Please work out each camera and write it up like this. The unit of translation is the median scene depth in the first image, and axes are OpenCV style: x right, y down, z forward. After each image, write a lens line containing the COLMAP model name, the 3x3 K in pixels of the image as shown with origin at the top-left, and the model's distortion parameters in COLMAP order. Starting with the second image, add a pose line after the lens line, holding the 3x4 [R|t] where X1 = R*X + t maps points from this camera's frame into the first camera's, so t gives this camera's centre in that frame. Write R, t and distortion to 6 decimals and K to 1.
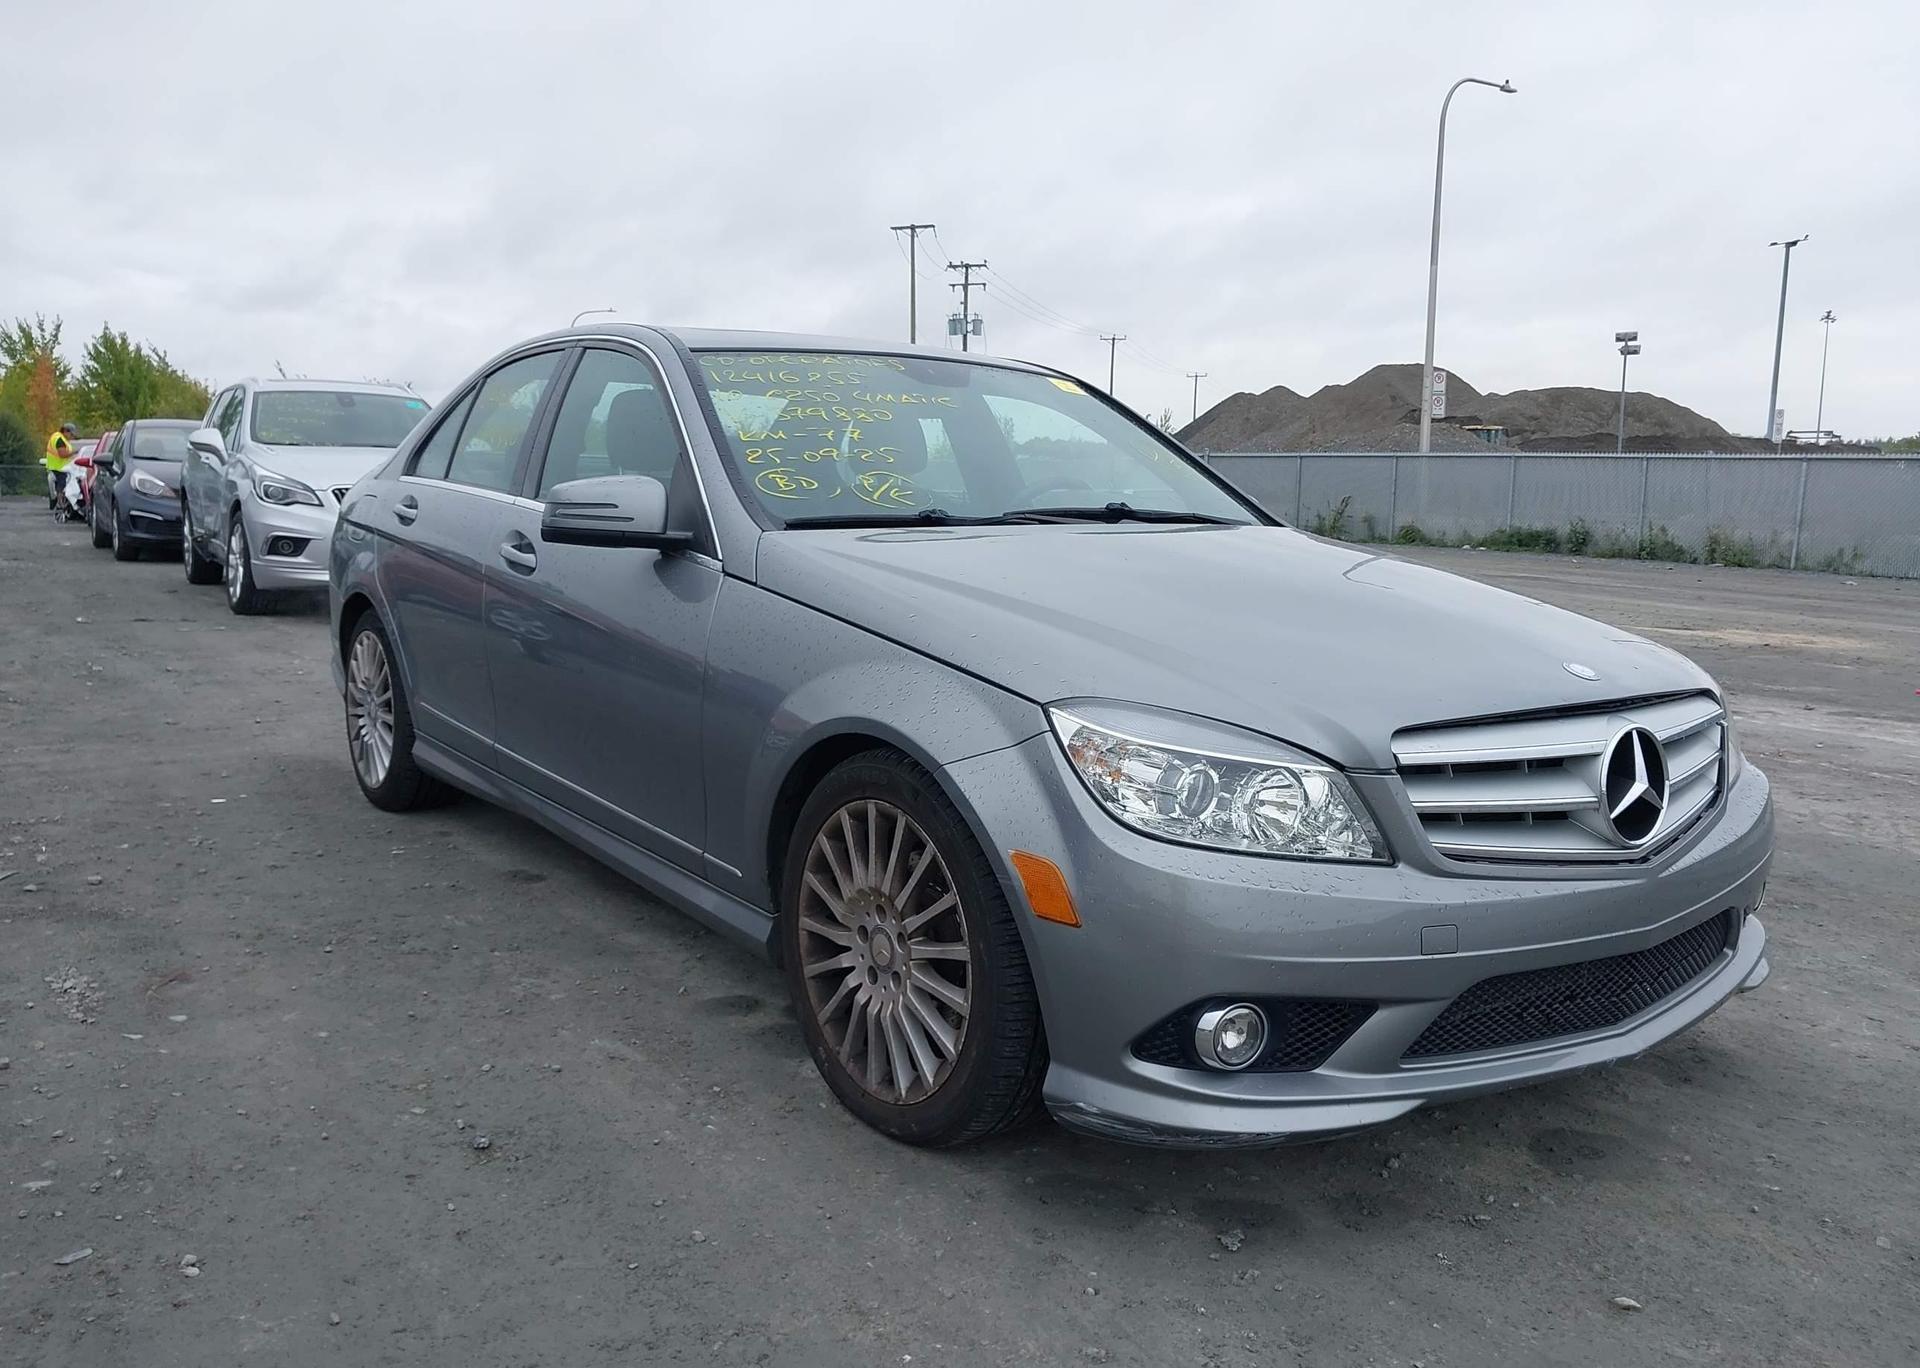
lens RADIAL K [[1492.1, 0, 968.2], [0, 1492.1, 695.4], [0, 0, 1]] dist [0.054748, -0.072152]
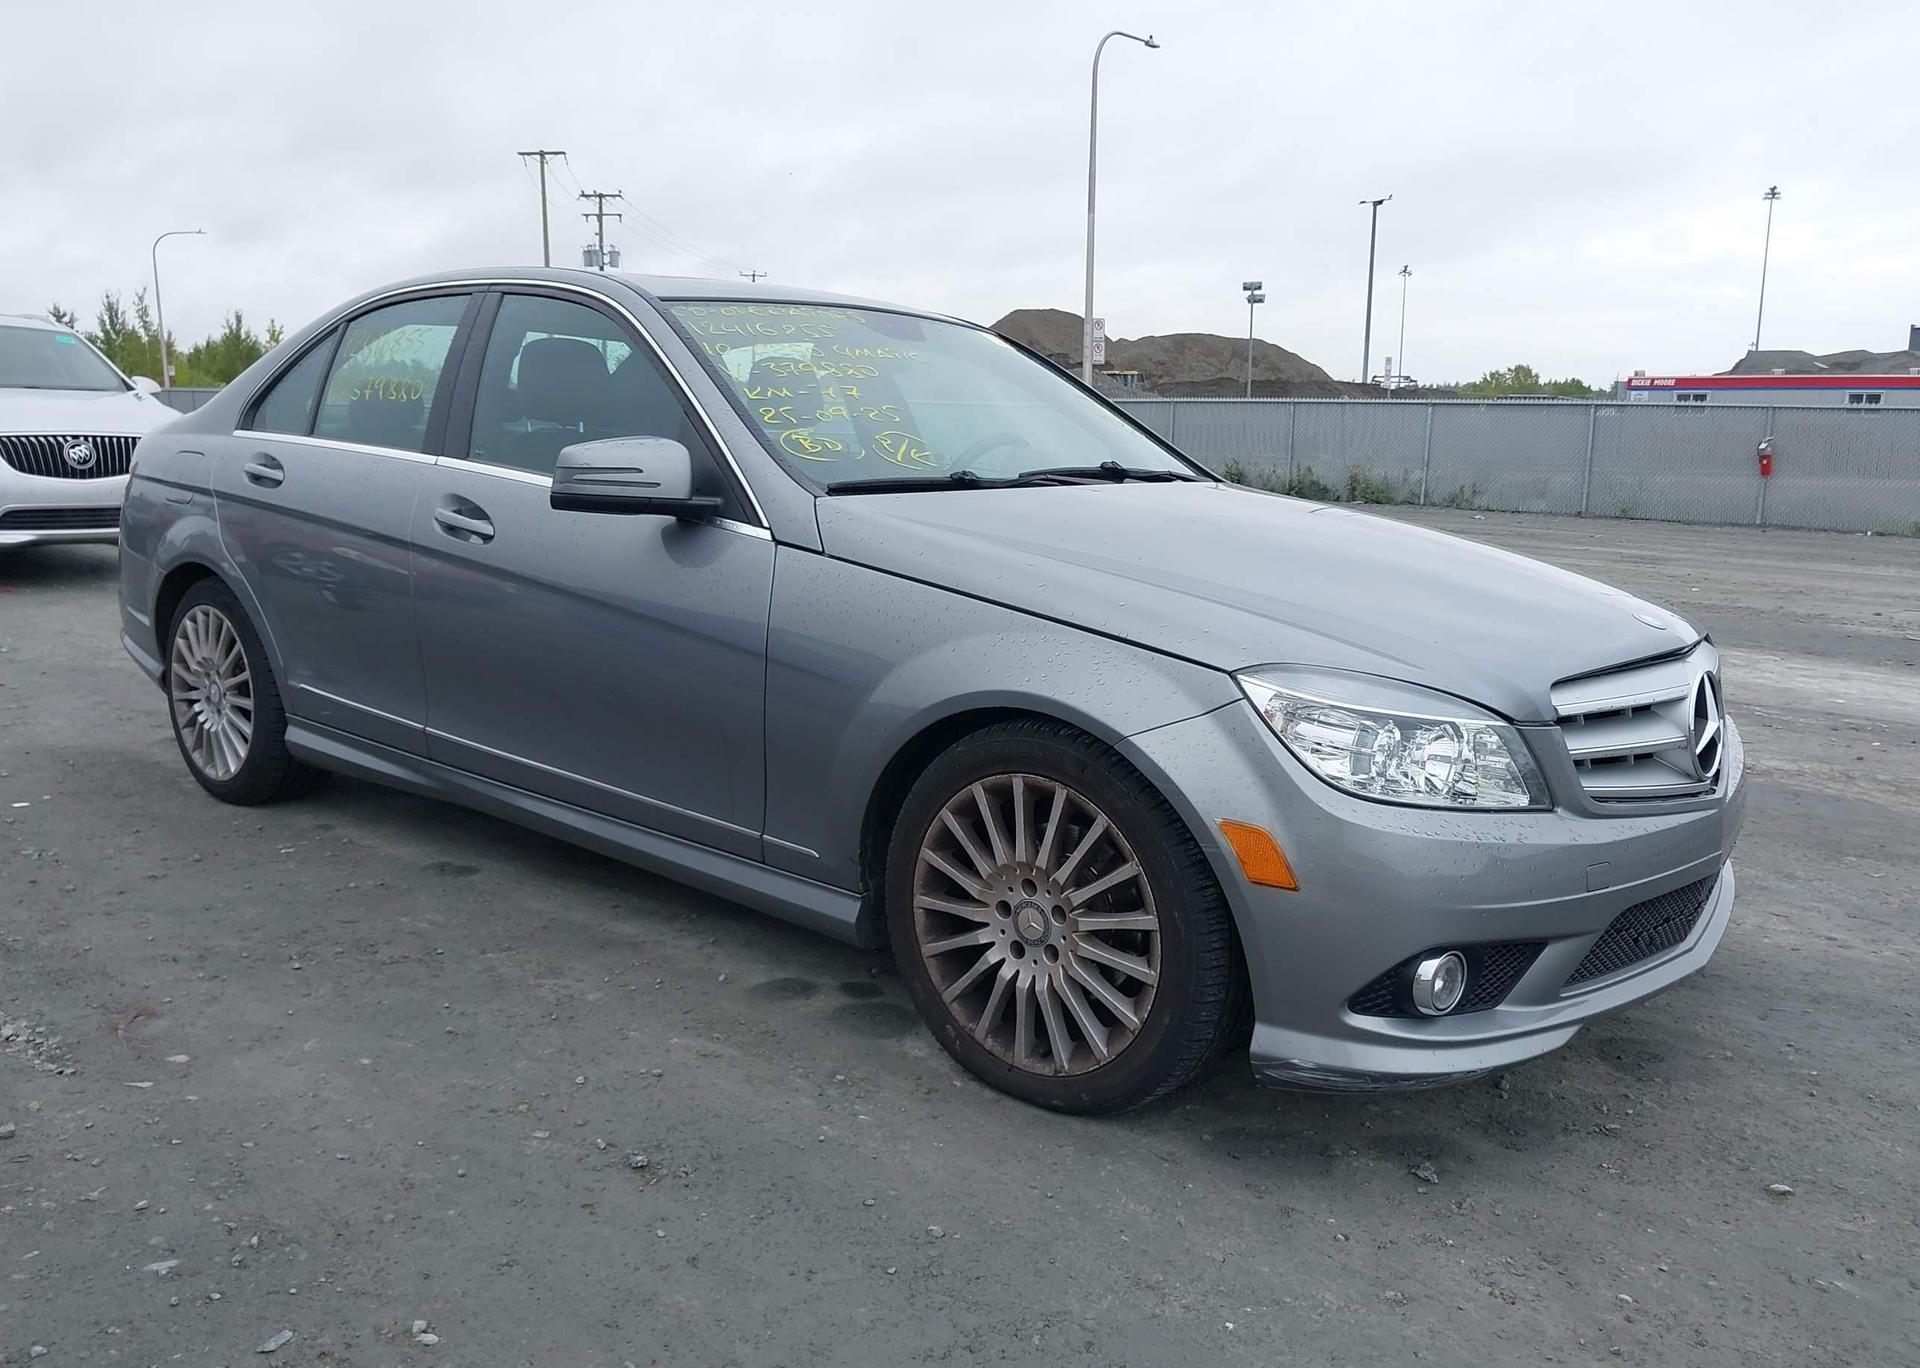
lens RADIAL K [[1492.1, 0, 968.2], [0, 1492.1, 695.4], [0, 0, 1]] dist [0.054748, -0.072152]
pose [[0.972917, -0.041775, 0.227347, -0.300317], [0.032966, 0.998556, 0.042406, -0.023047], [-0.228790, -0.033763, 0.972890, 0.048257]]
